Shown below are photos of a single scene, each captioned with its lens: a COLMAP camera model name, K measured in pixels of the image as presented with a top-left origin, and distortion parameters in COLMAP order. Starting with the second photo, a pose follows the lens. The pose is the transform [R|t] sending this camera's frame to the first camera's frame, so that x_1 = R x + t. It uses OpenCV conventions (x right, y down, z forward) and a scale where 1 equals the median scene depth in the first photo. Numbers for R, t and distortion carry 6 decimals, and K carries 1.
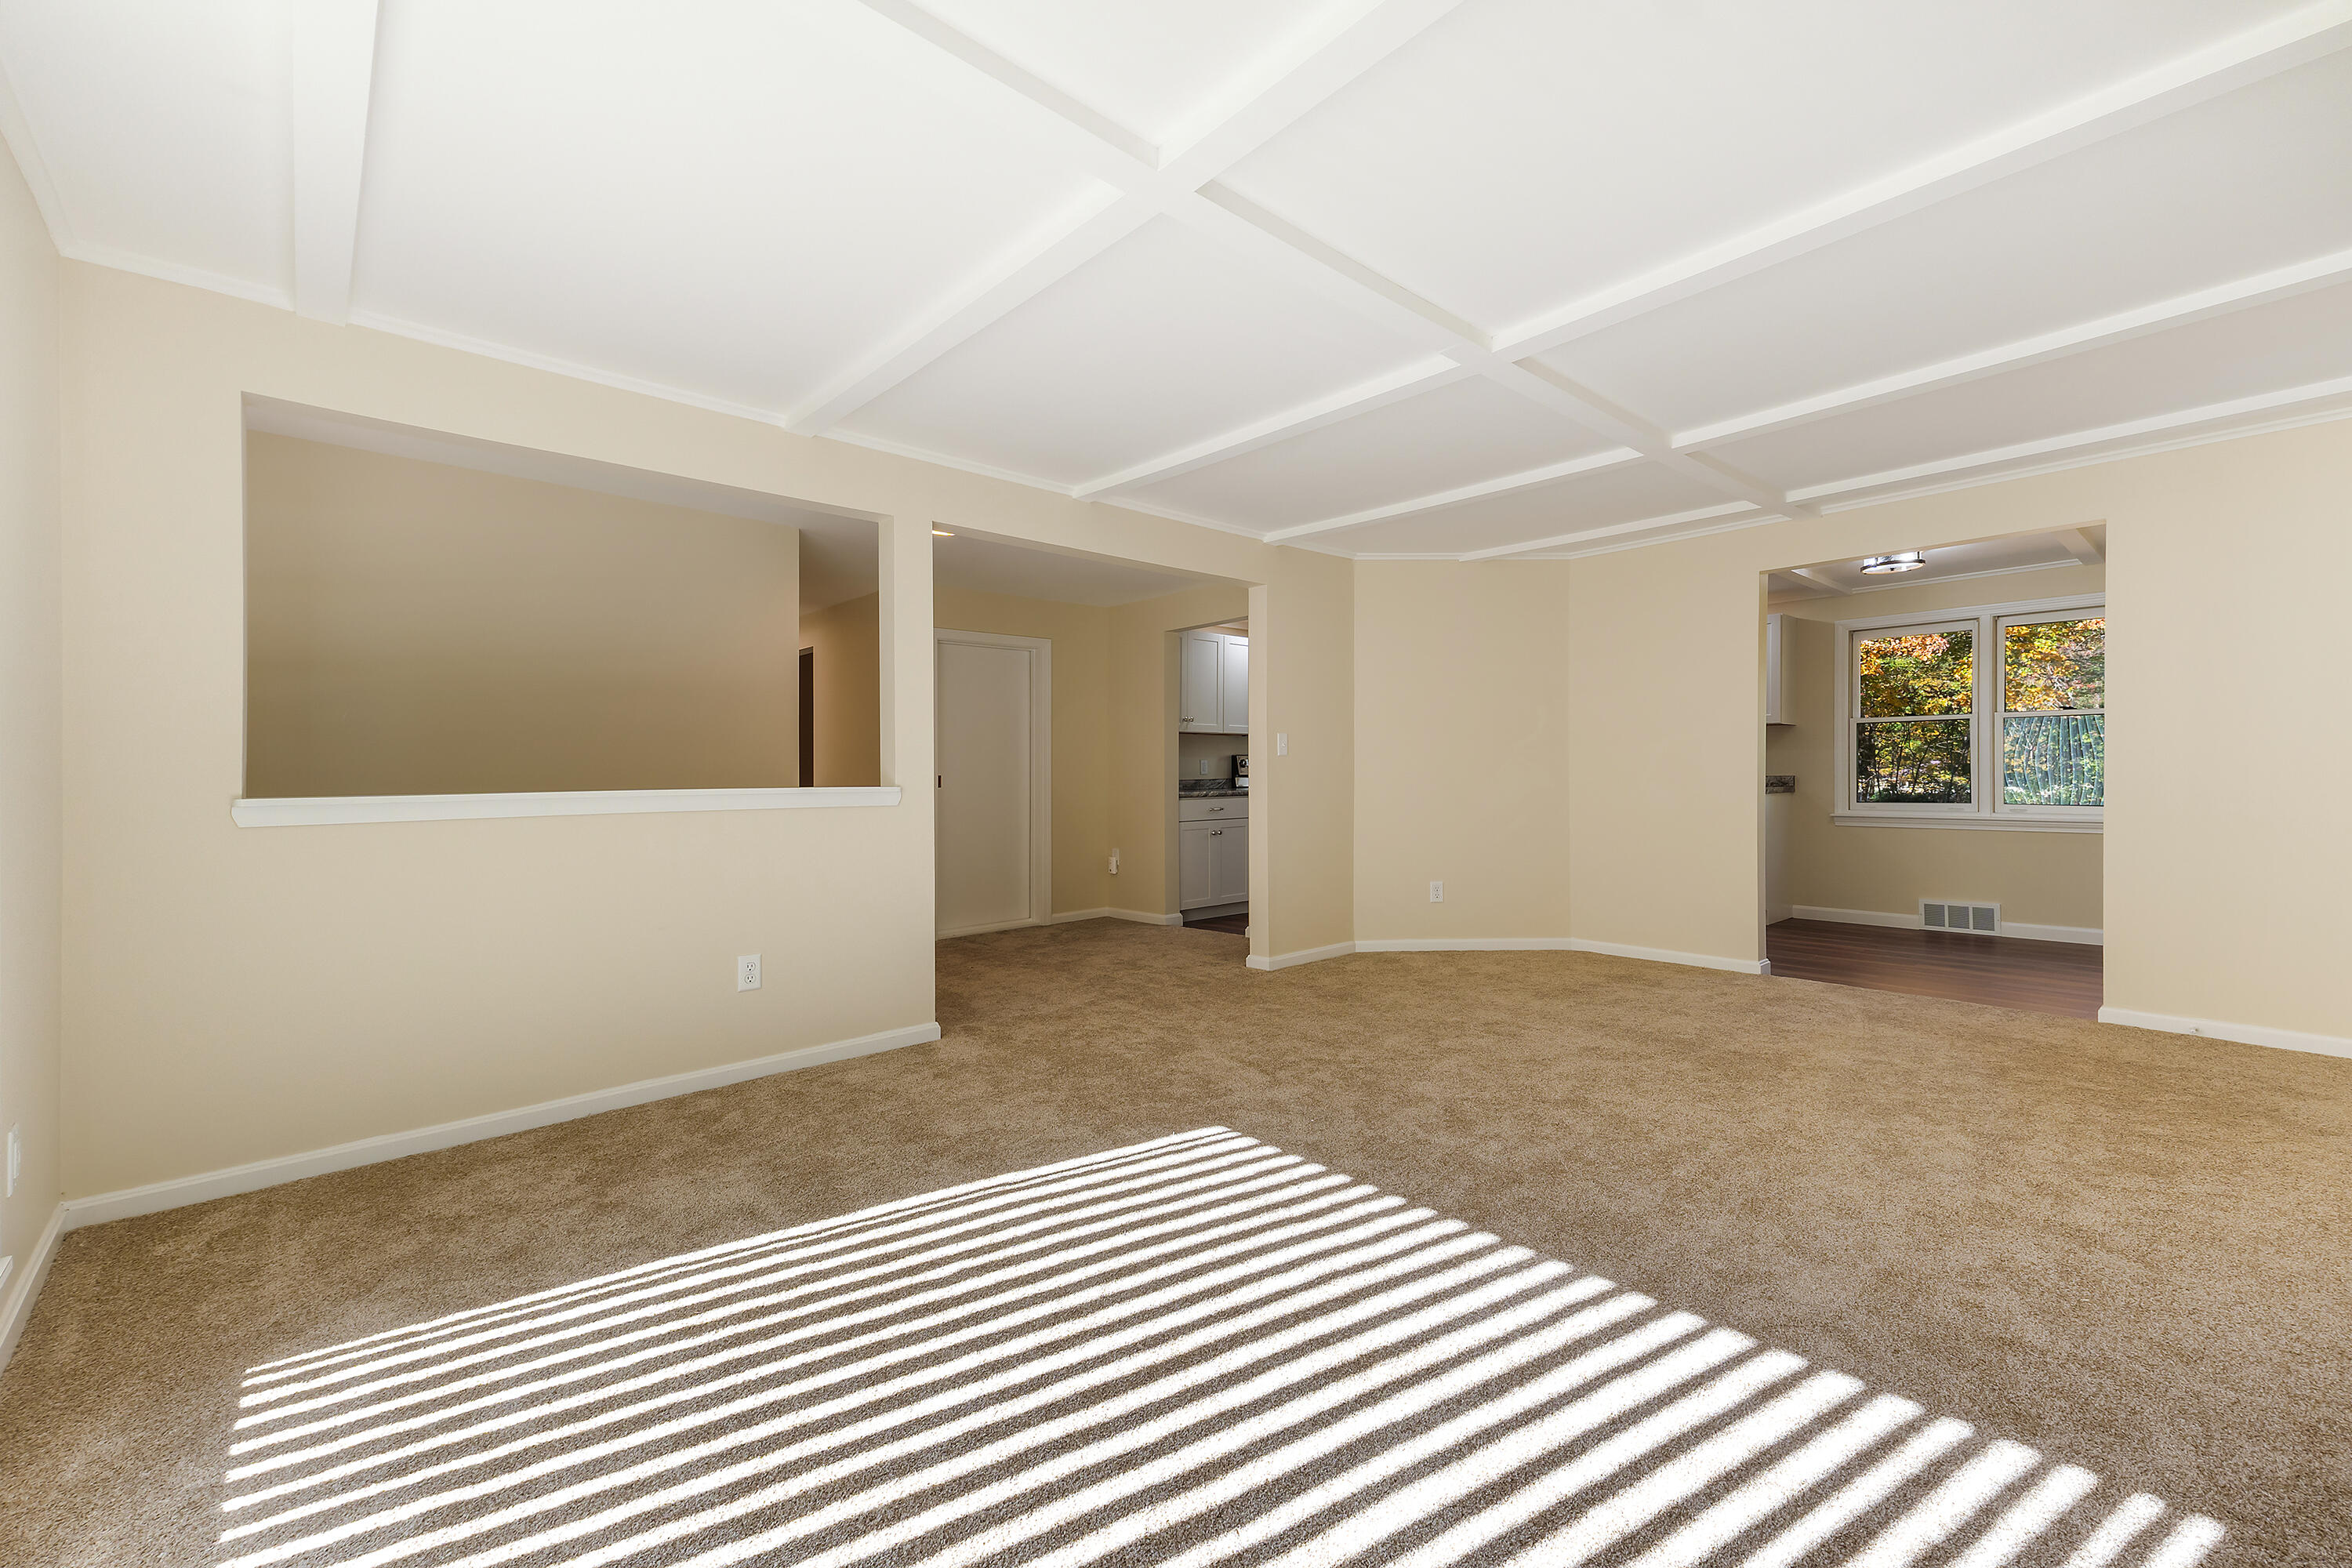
lens RADIAL K [[986.3, 0, 1176.0], [0, 986.3, 784.0], [0, 0, 1]] dist [0.020816, 0.000040]
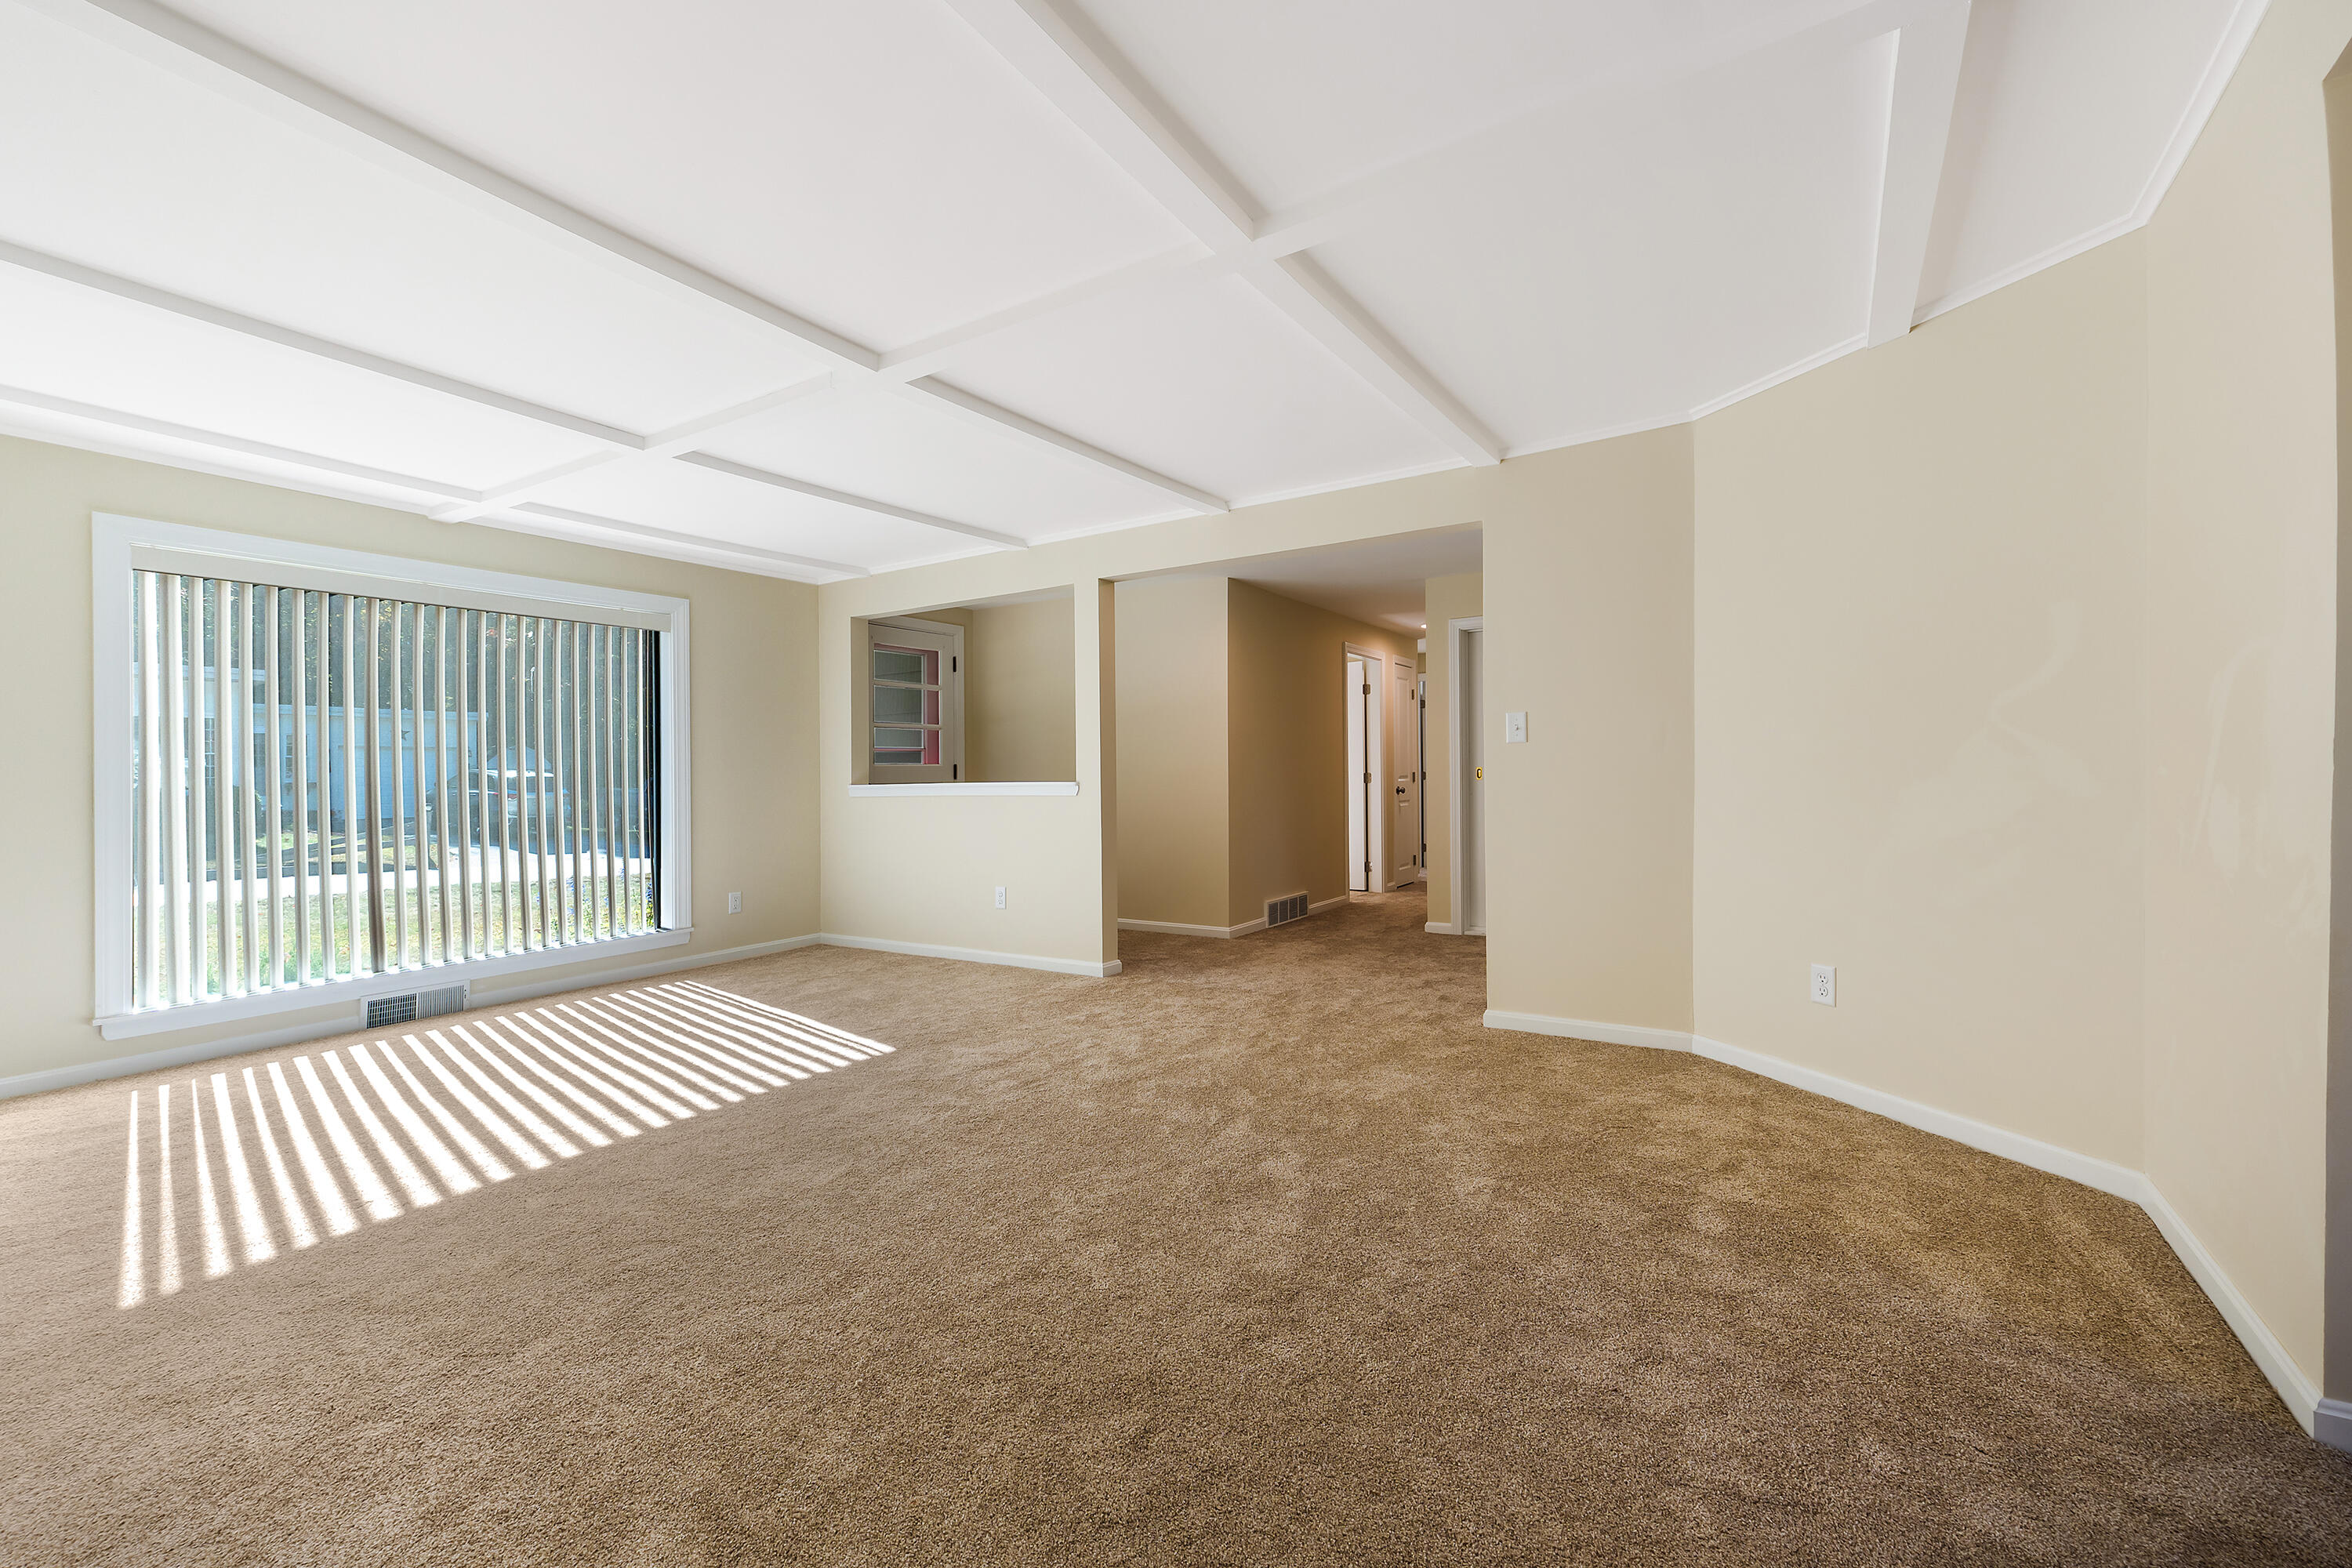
lens RADIAL K [[986.3, 0, 1176.0], [0, 986.3, 784.0], [0, 0, 1]] dist [0.020816, 0.000040]
pose [[0.255956, 0.013762, -0.966590, 1.334504], [0.001597, 0.999891, 0.014659, -0.017215], [0.966687, -0.005295, 0.255907, 0.994600]]
